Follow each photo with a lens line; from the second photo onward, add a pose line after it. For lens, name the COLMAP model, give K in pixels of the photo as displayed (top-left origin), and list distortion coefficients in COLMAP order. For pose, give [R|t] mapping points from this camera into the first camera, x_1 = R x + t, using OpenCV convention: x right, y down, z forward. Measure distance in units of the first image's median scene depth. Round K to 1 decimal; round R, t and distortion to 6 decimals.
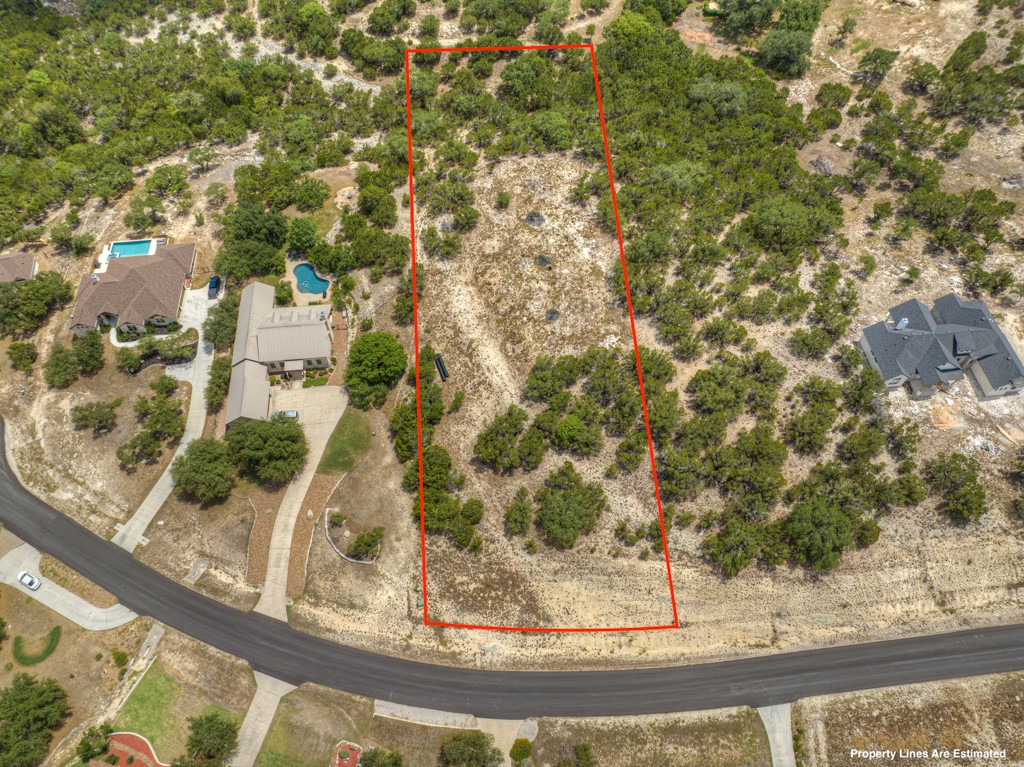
lens RADIAL K [[721.4, 0, 512.5], [0, 721.4, 380.6], [0, 0, 1]] dist [-0.046536, 0.017395]
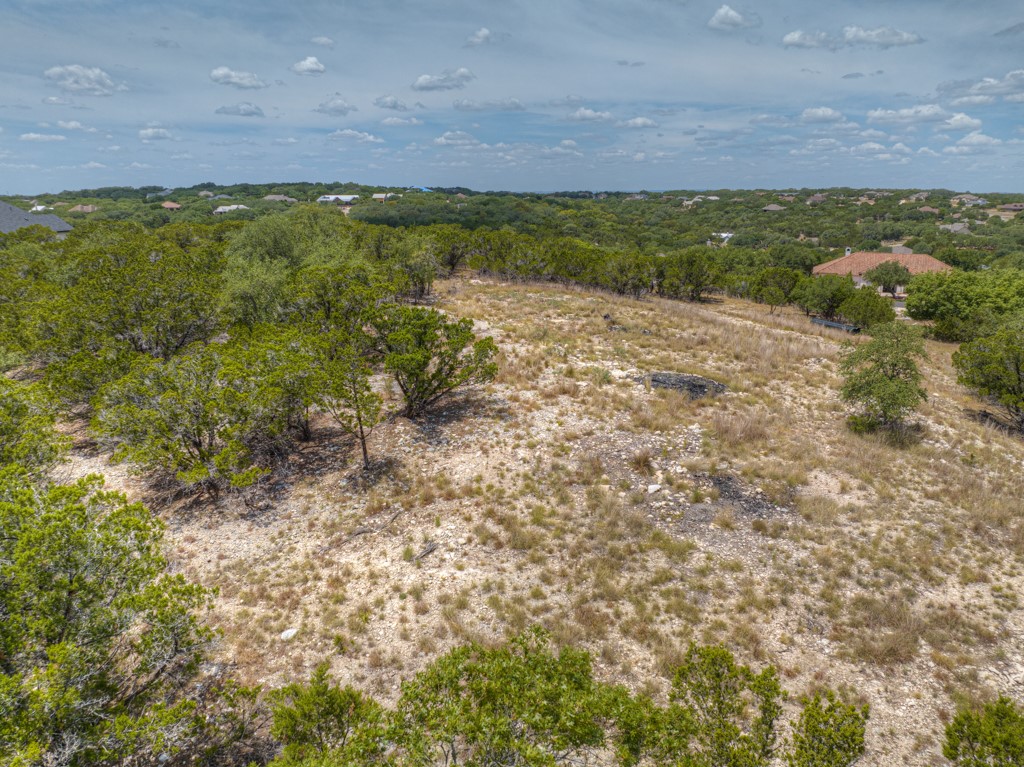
lens RADIAL K [[721.4, 0, 513.0], [0, 721.4, 385.4], [0, 0, 1]] dist [-0.046536, 0.017395]
pose [[-0.994546, -0.029729, 0.099970, 0.069047], [0.085376, 0.318494, 0.944072, -0.509060], [-0.059906, 0.947459, -0.314219, 1.291180]]
